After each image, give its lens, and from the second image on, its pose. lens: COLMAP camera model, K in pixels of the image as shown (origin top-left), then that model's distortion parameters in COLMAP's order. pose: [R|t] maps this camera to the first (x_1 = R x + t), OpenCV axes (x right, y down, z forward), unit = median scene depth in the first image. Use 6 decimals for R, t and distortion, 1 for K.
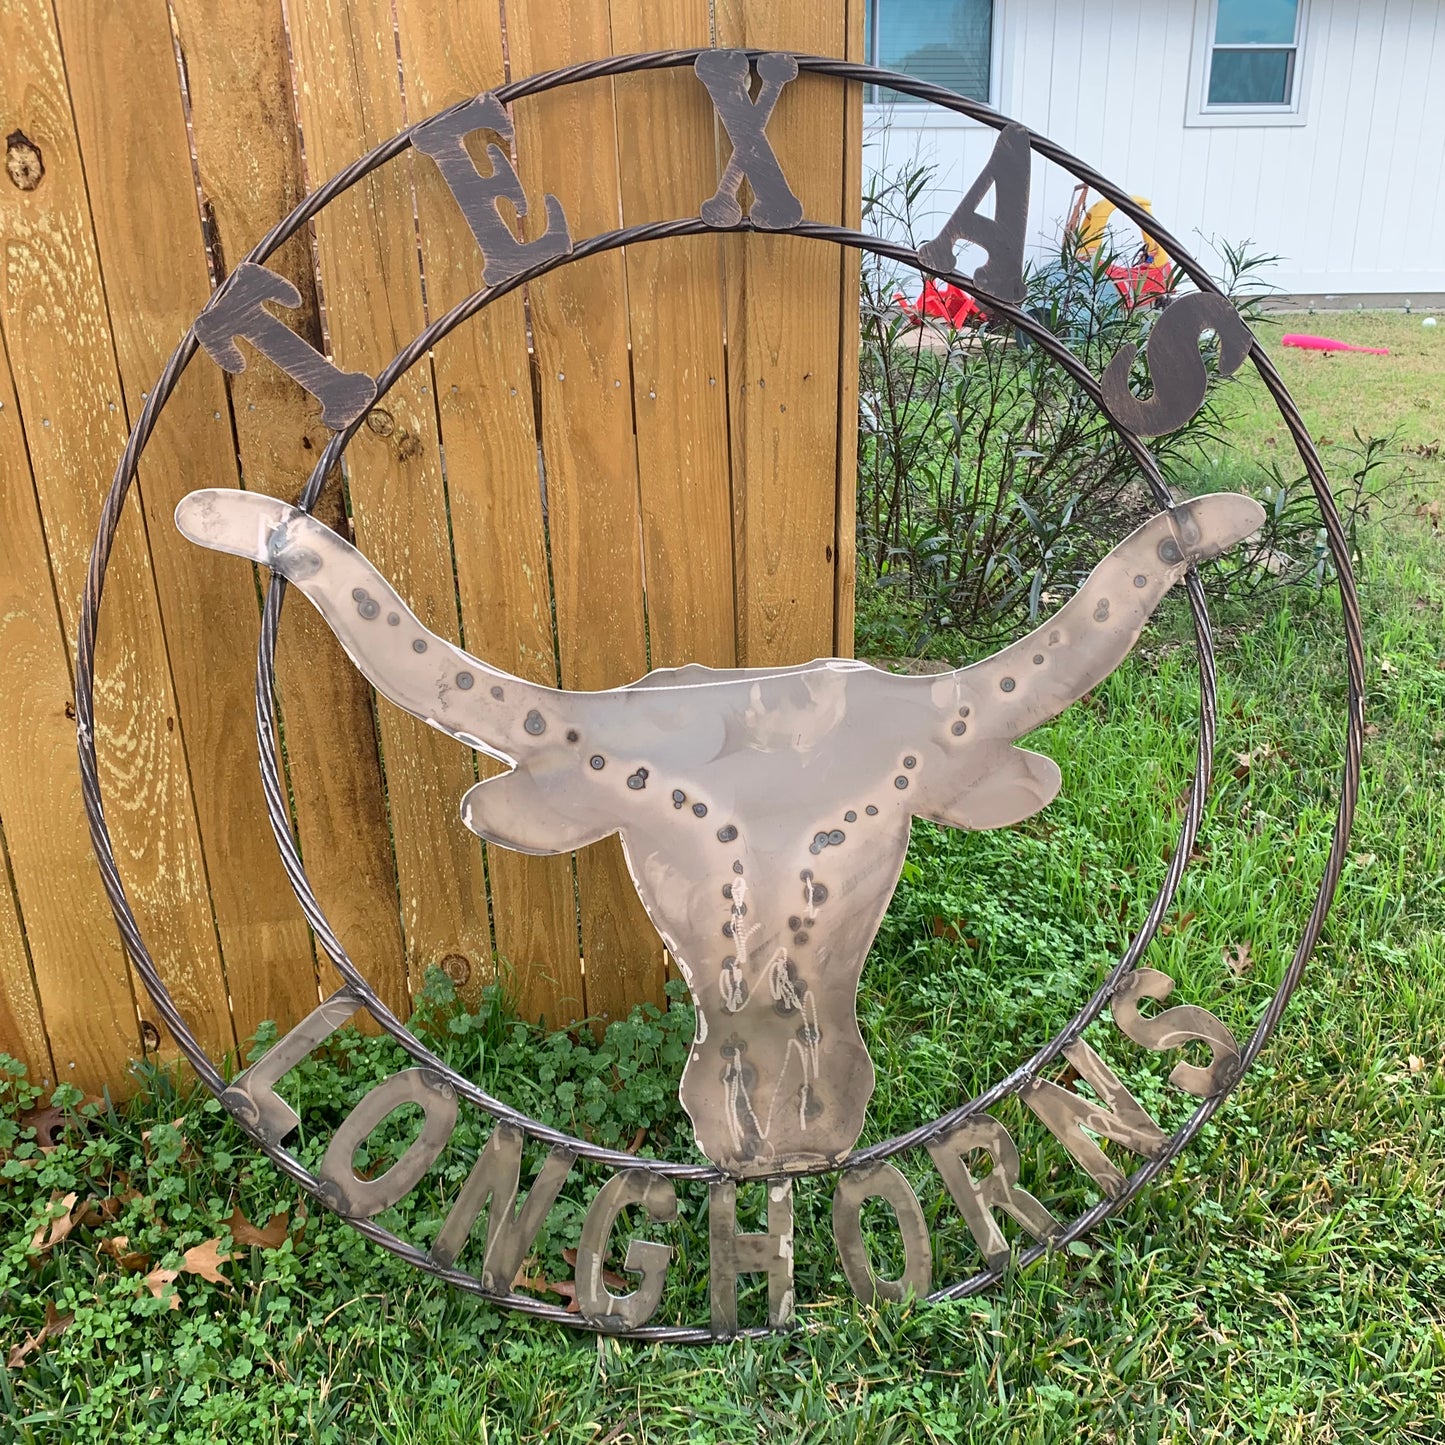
lens RADIAL K [[1464.5, 0, 727.7], [0, 1464.5, 734.7], [0, 0, 1]] dist [0.140792, -0.372921]
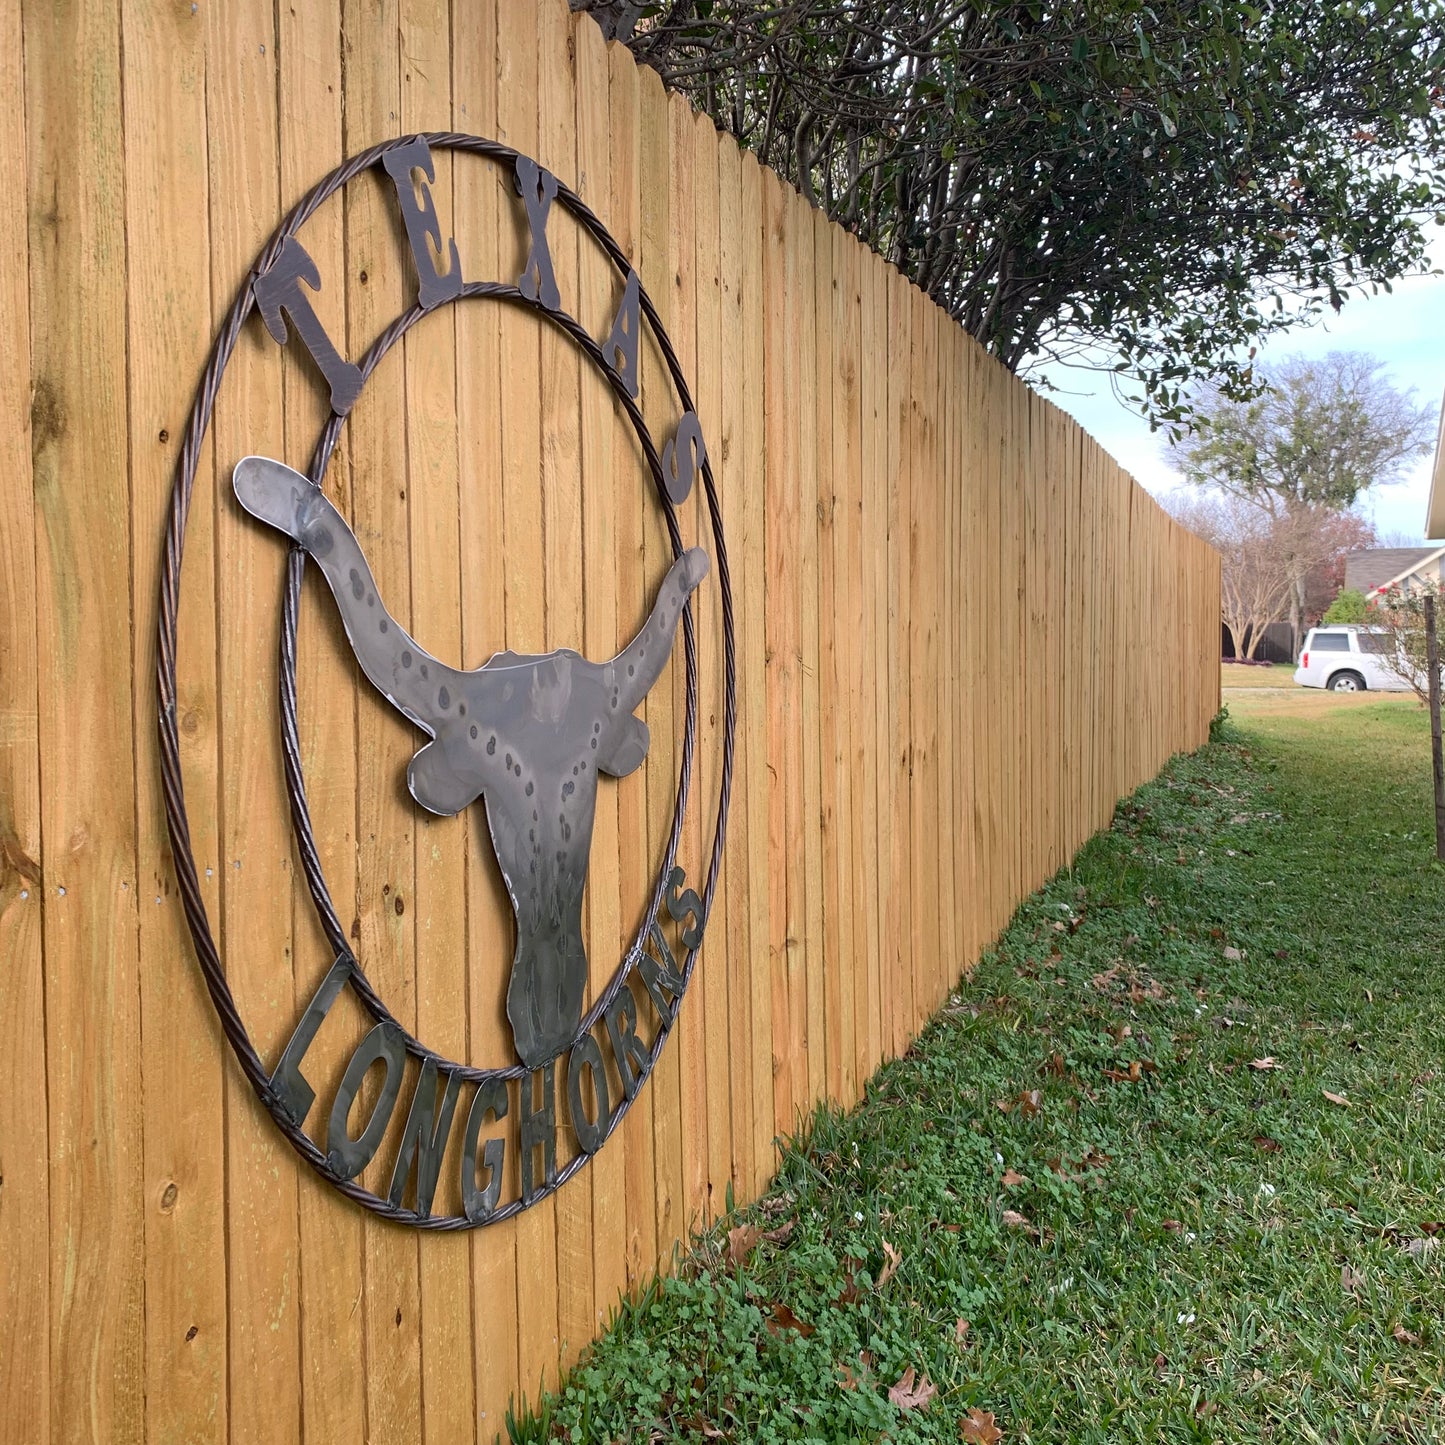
lens RADIAL K [[1469.5, 0, 725.0], [0, 1469.5, 715.6], [0, 0, 1]] dist [0.132821, -0.354155]
pose [[0.488854, -0.013846, 0.872255, -0.993341], [0.031244, 0.999510, -0.001645, 0.013473], [-0.871806, 0.028056, 0.489048, 0.251974]]
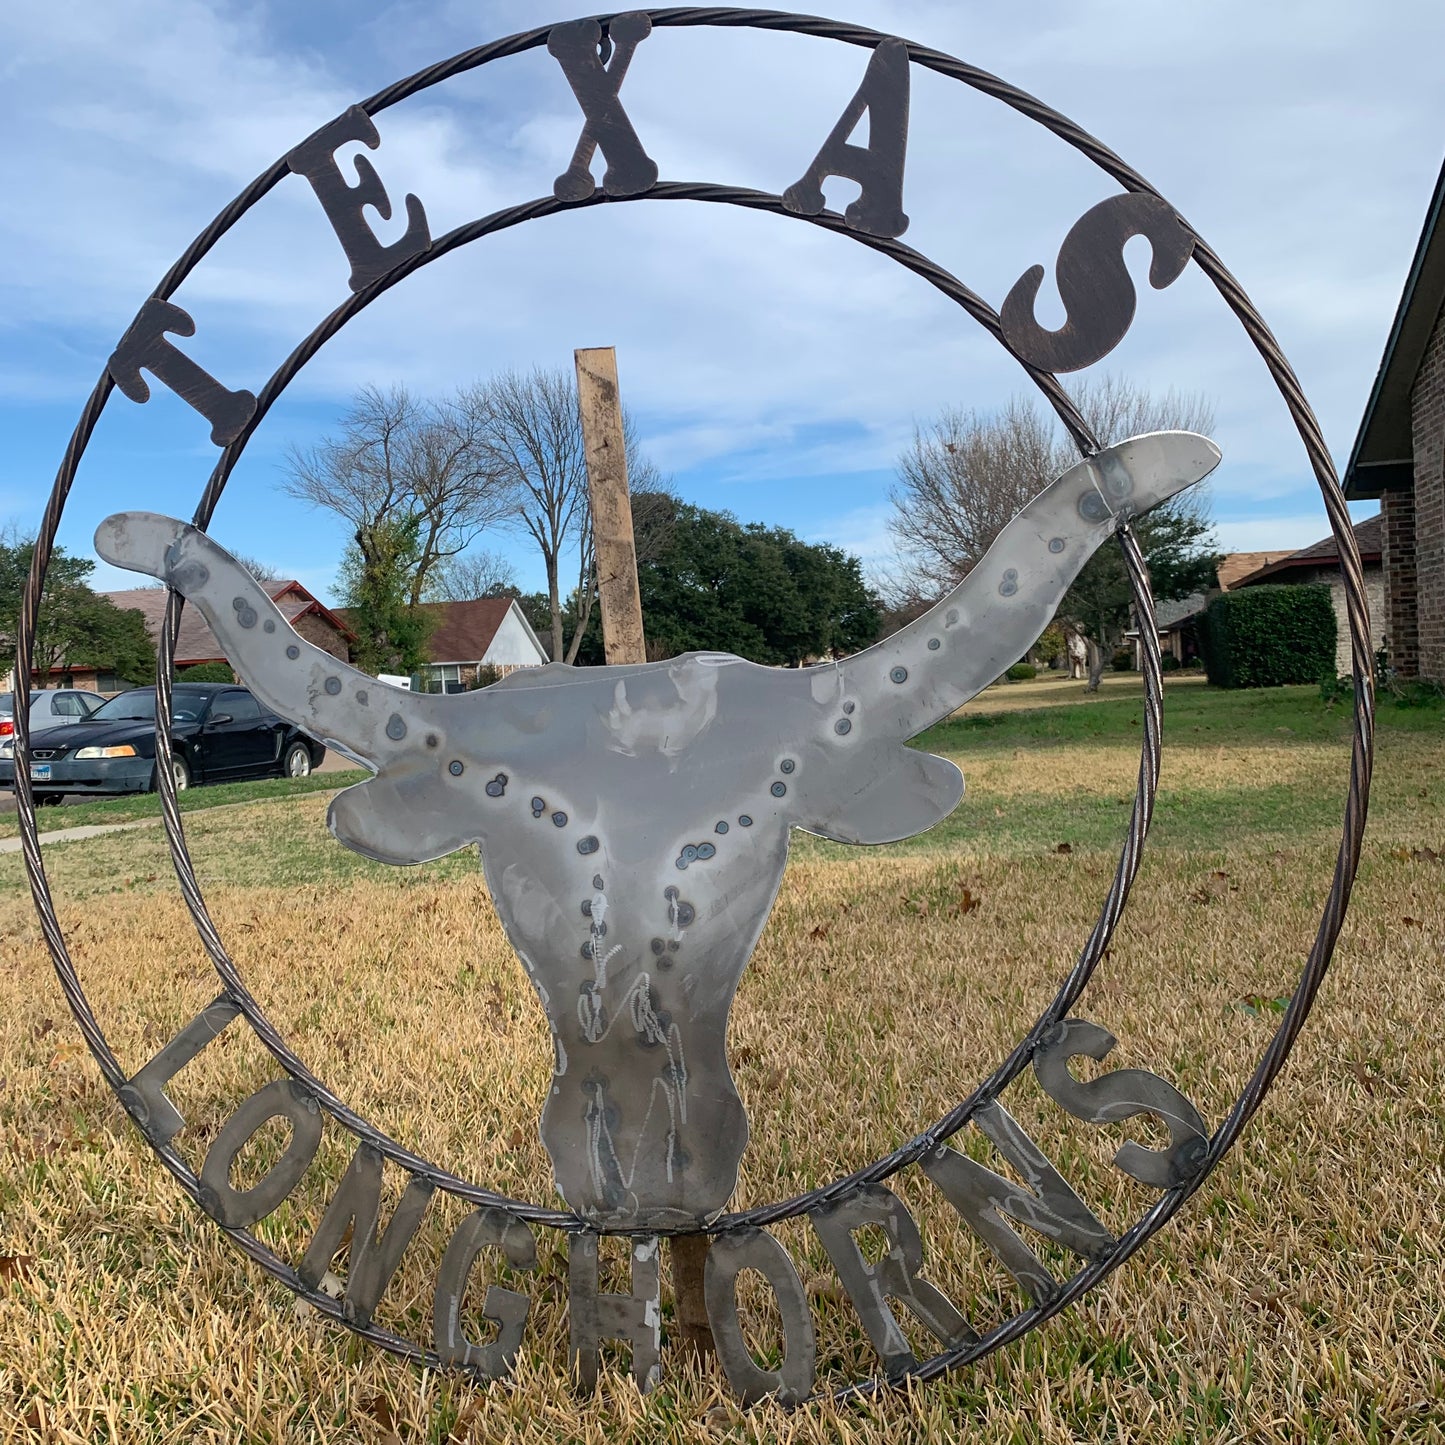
lens RADIAL K [[1470.7, 0, 729.2], [0, 1470.7, 733.9], [0, 0, 1]] dist [0.130234, -0.346965]
pose [[0.929209, -0.021417, -0.368933, 0.422899], [-0.003539, 0.997758, -0.066835, 0.059349], [0.369538, 0.063409, 0.927050, 0.172901]]
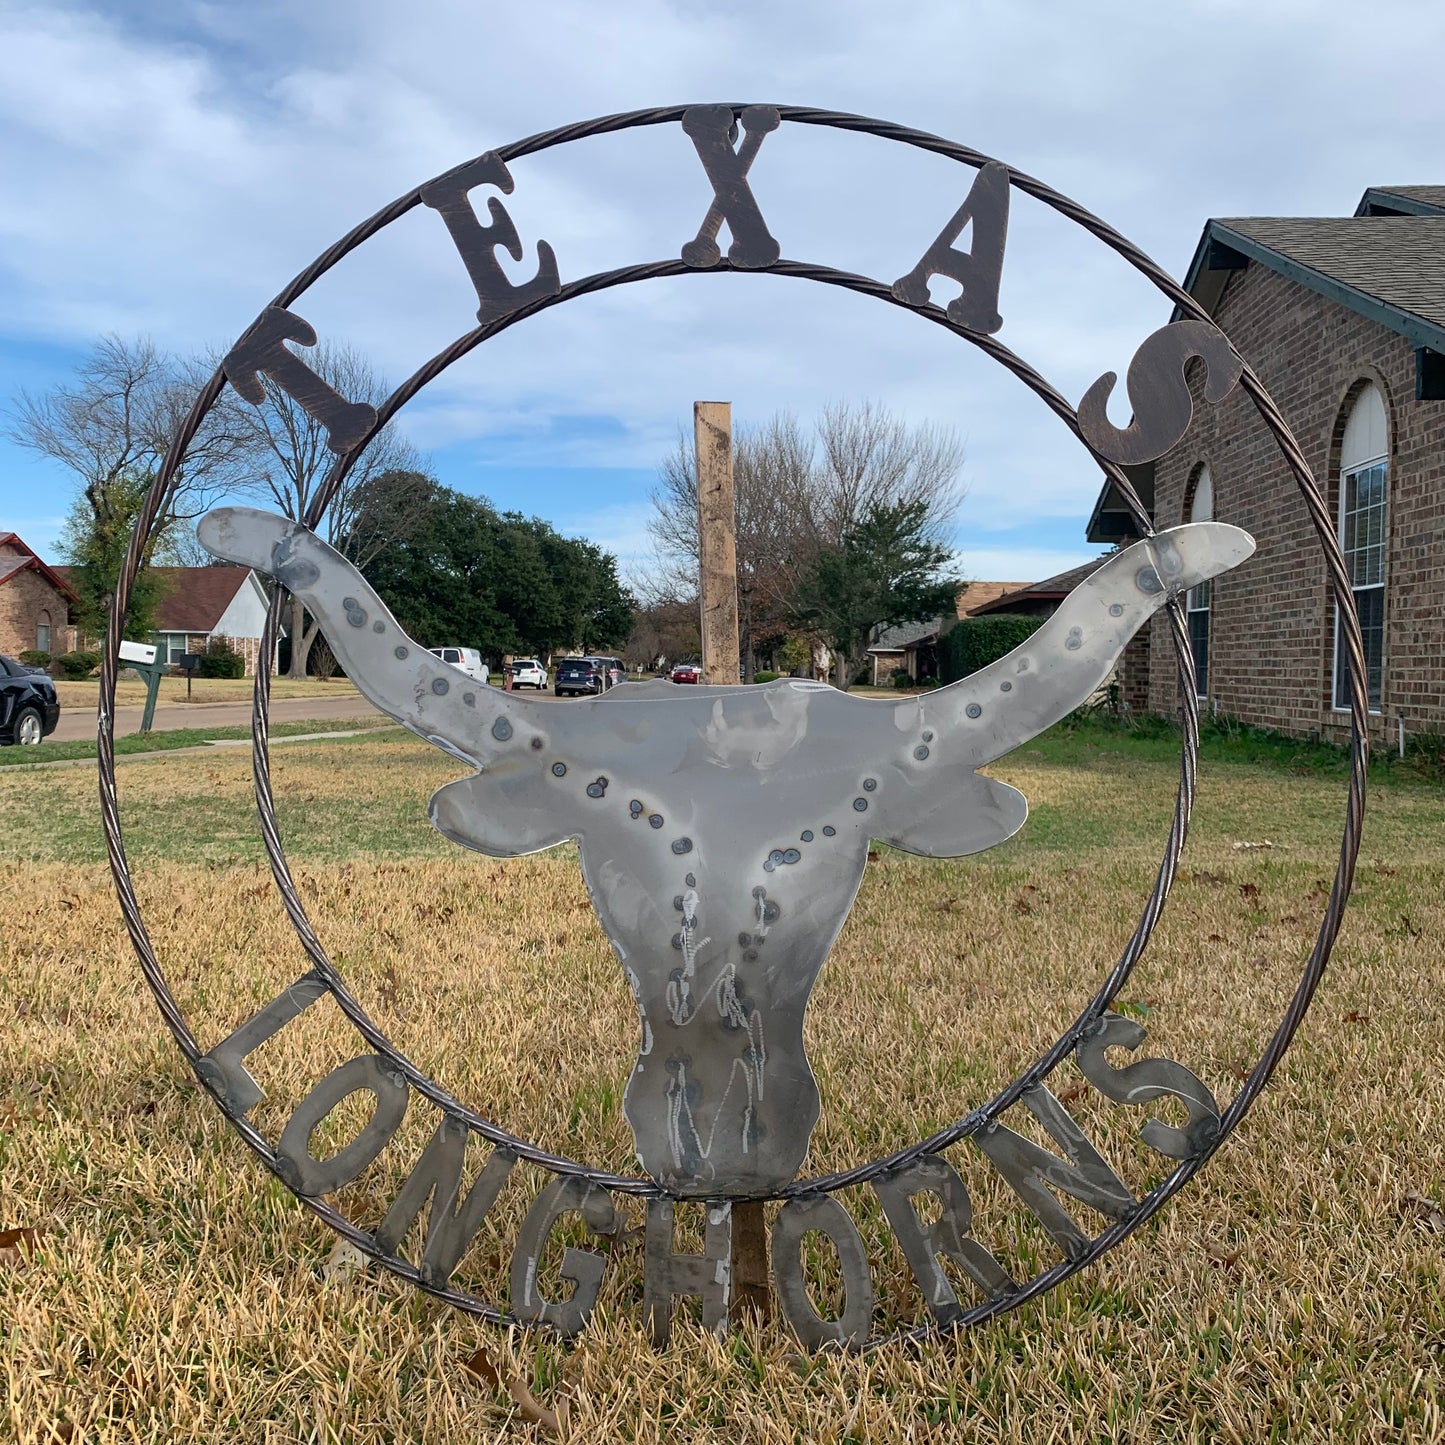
lens RADIAL K [[1469.4, 0, 733.9], [0, 1469.4, 708.3], [0, 0, 1]] dist [0.145781, -0.410213]
pose [[0.979523, 0.031154, -0.198910, 0.234196], [-0.049225, 0.995030, -0.086559, 0.058938], [0.195224, 0.094578, 0.976188, 0.003332]]
